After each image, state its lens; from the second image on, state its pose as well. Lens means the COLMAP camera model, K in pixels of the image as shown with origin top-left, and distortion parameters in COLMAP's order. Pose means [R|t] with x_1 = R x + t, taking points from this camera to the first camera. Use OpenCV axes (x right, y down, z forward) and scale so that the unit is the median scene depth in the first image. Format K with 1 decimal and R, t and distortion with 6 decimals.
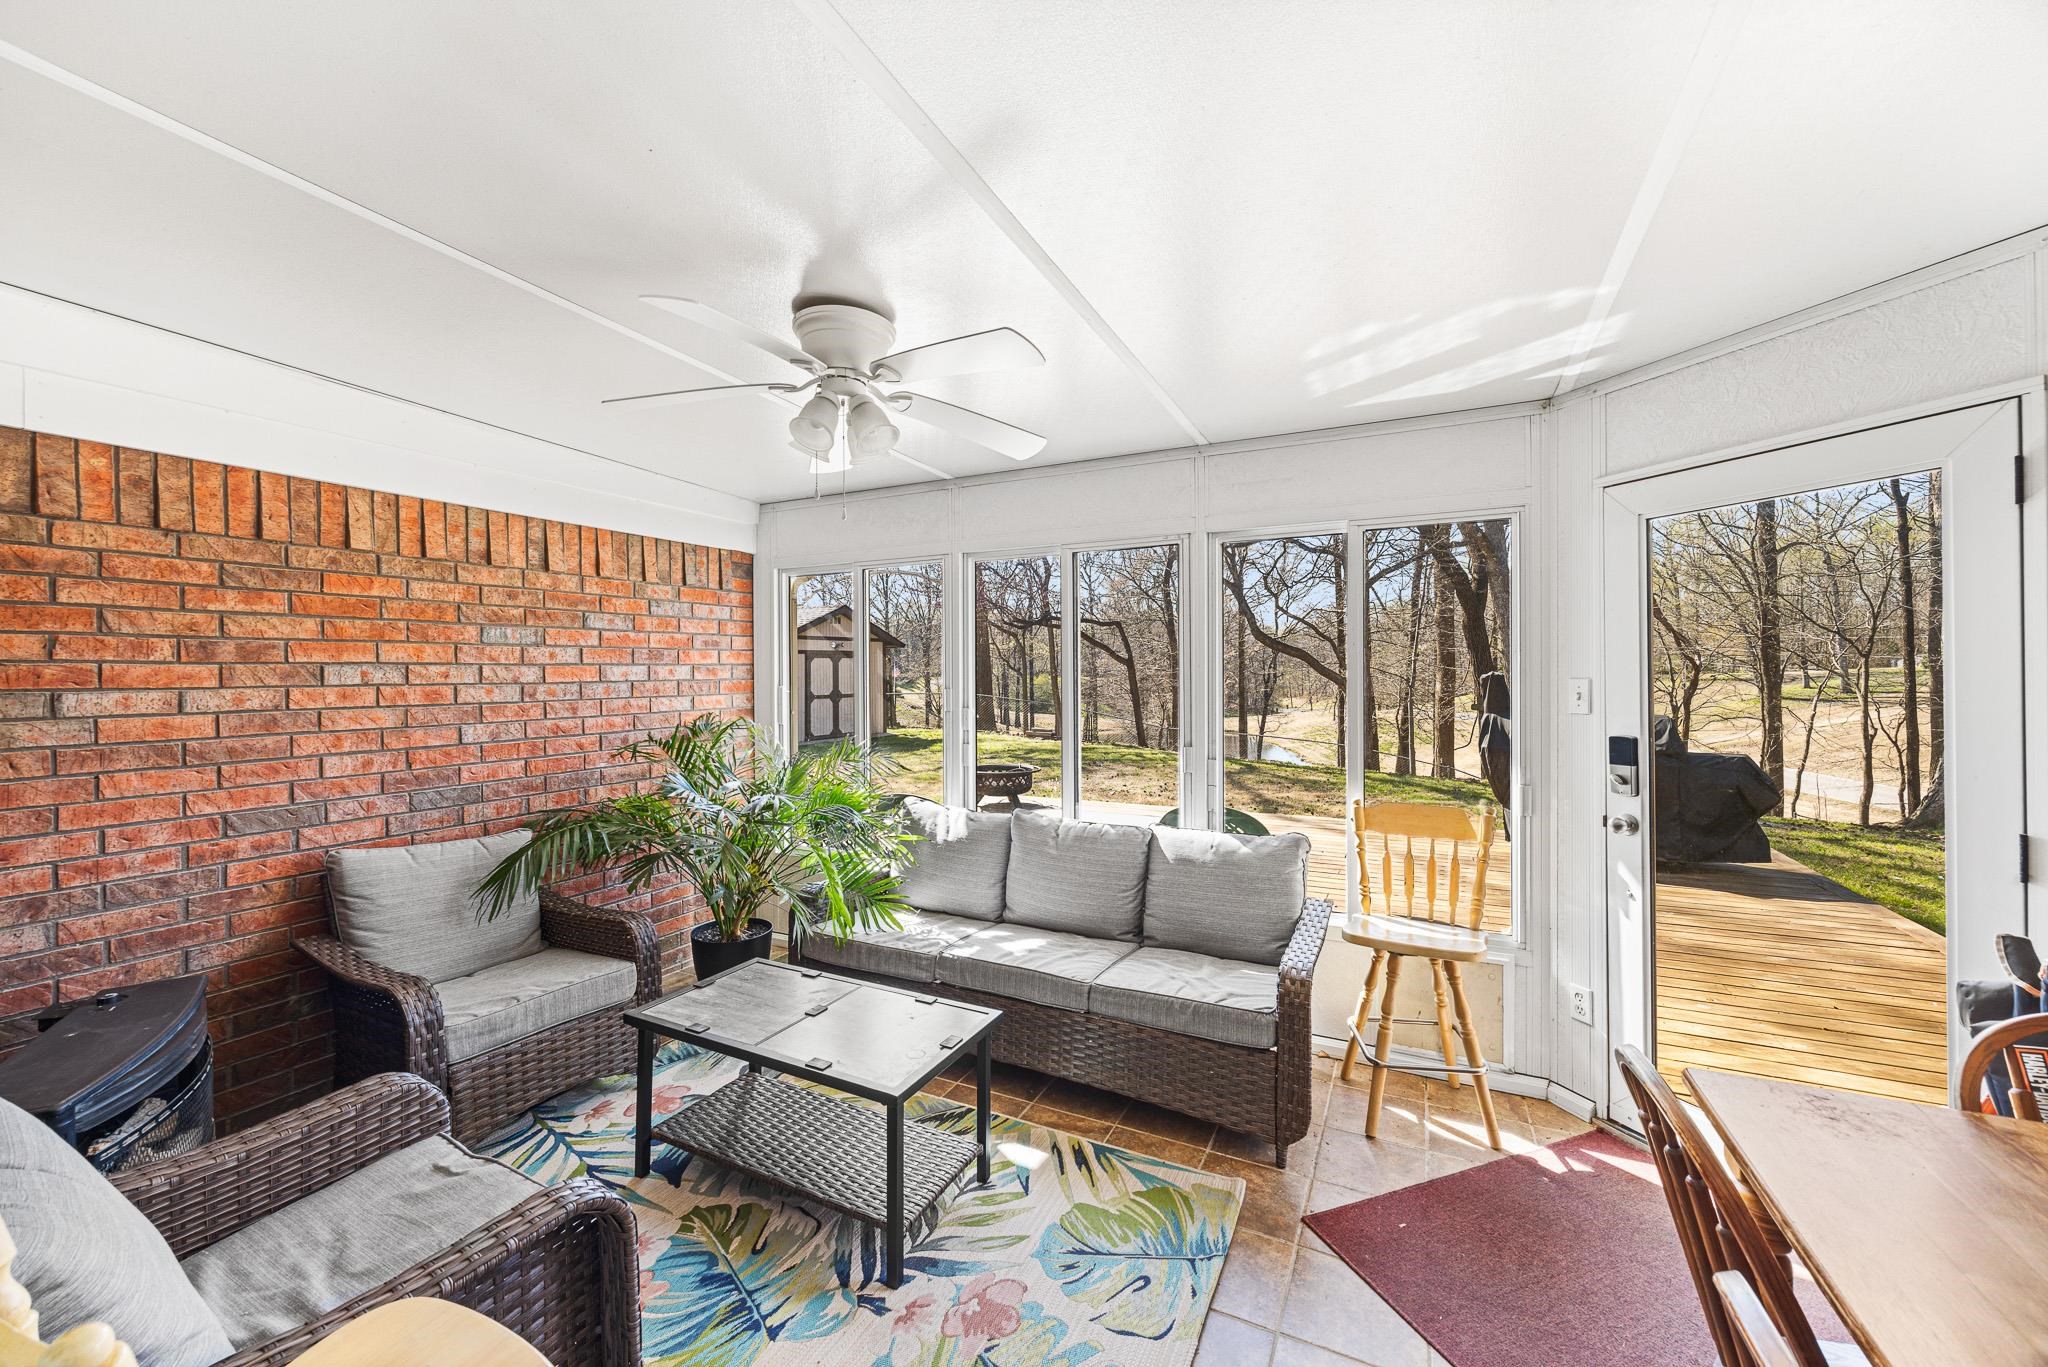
lens RADIAL K [[784.4, 0, 1024.0], [0, 784.4, 683.5], [0, 0, 1]] dist [-0.000618, 0.000292]
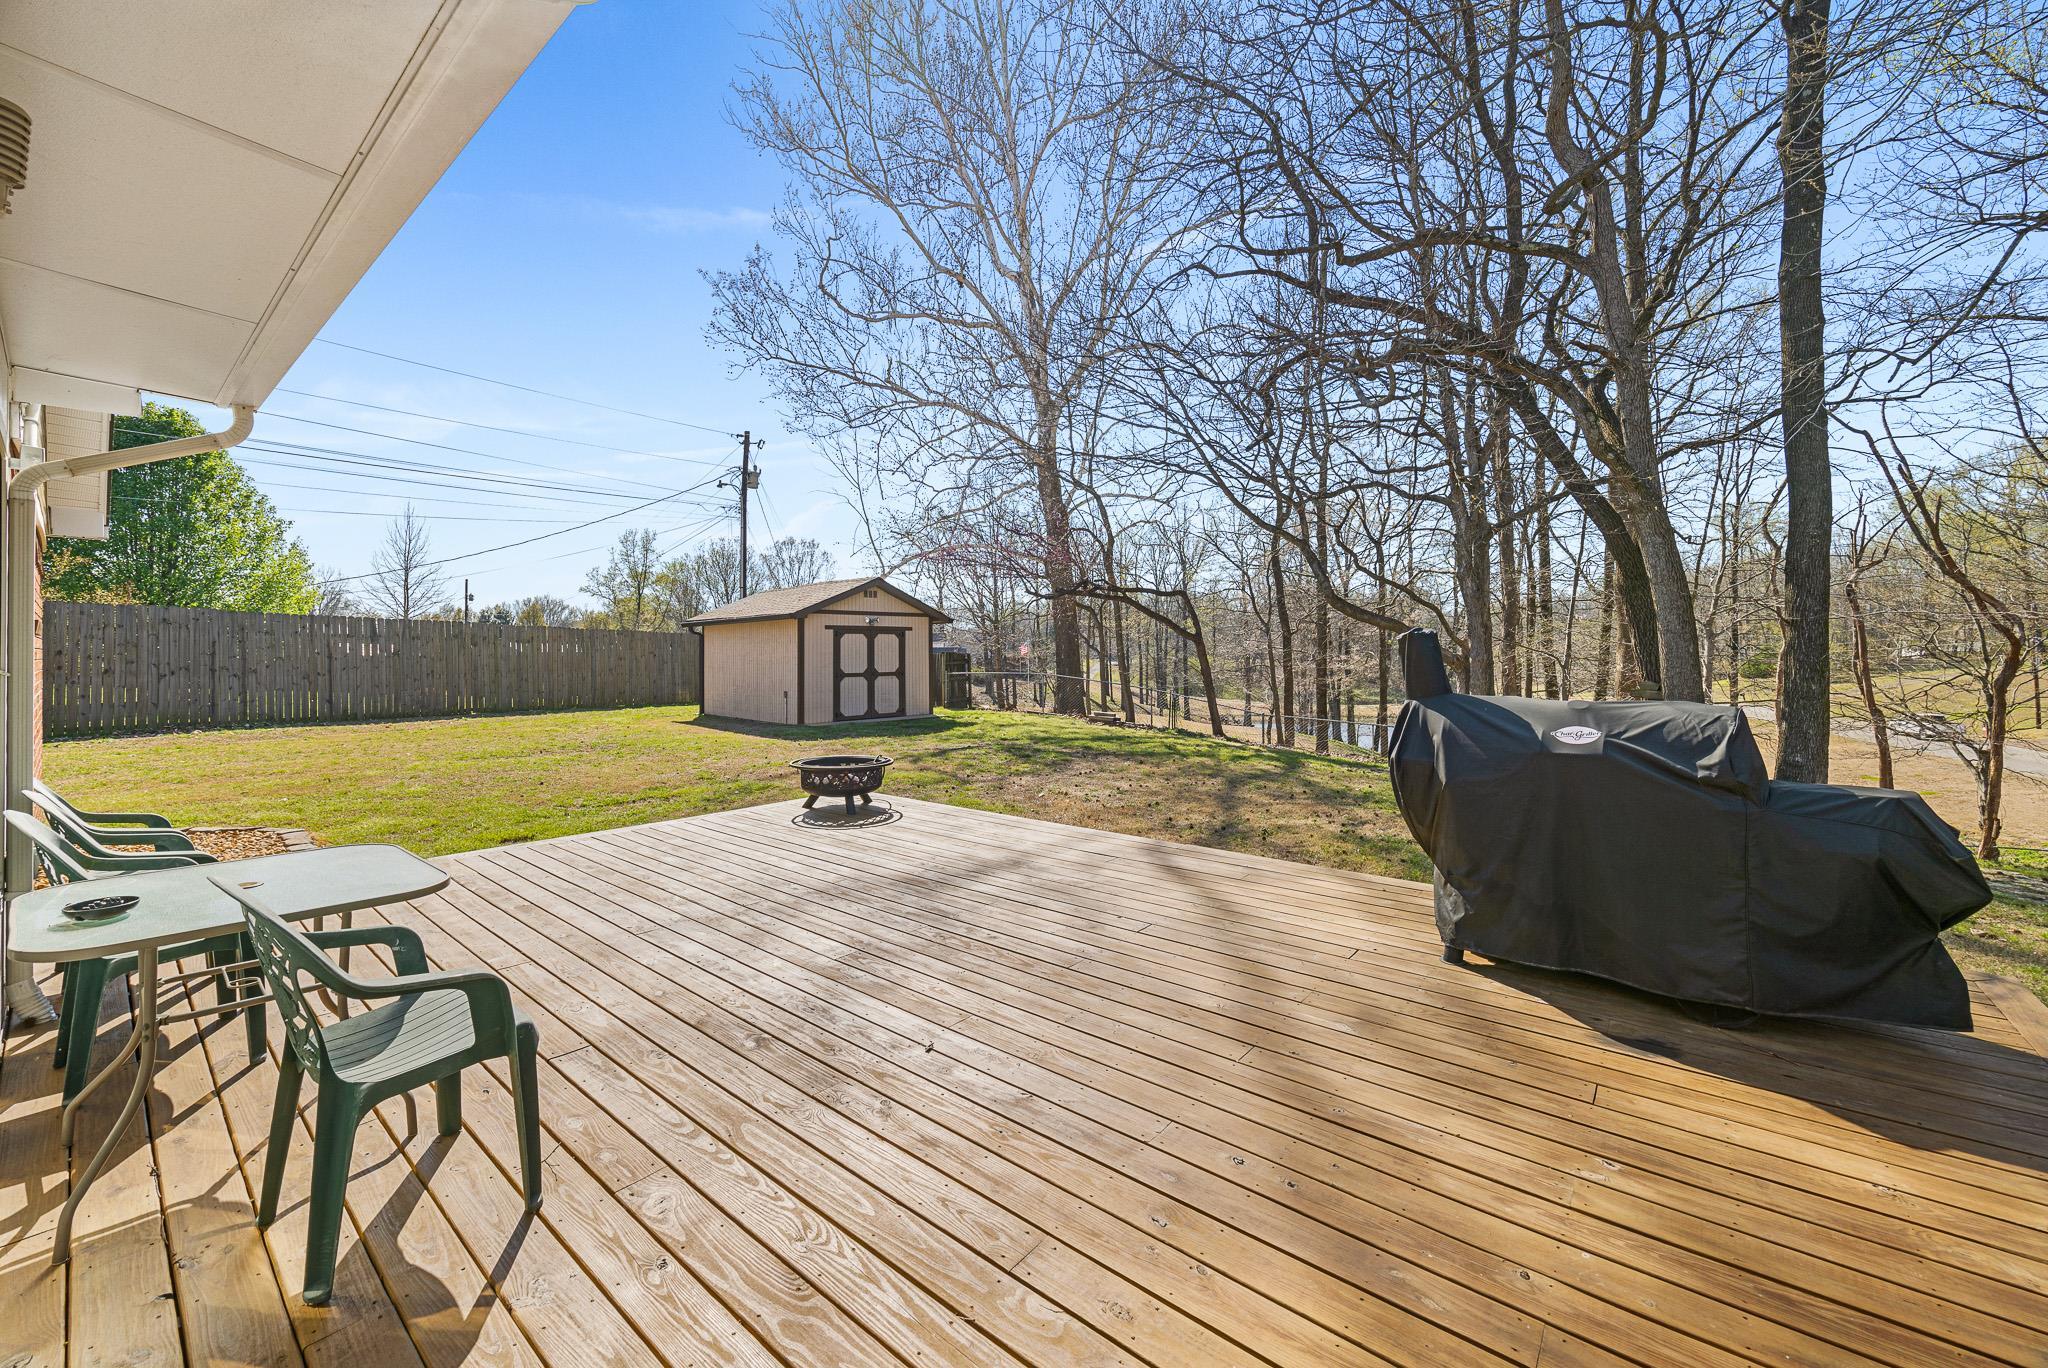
lens RADIAL K [[777.8, 0, 1014.9], [0, 777.8, 644.2], [0, 0, 1]] dist [0.000269, 0.000092]
pose [[0.974096, -0.002702, -0.226118, 0.148396], [-0.003392, 0.999641, -0.026561, 0.004266], [0.226108, 0.026640, 0.973738, 0.122654]]
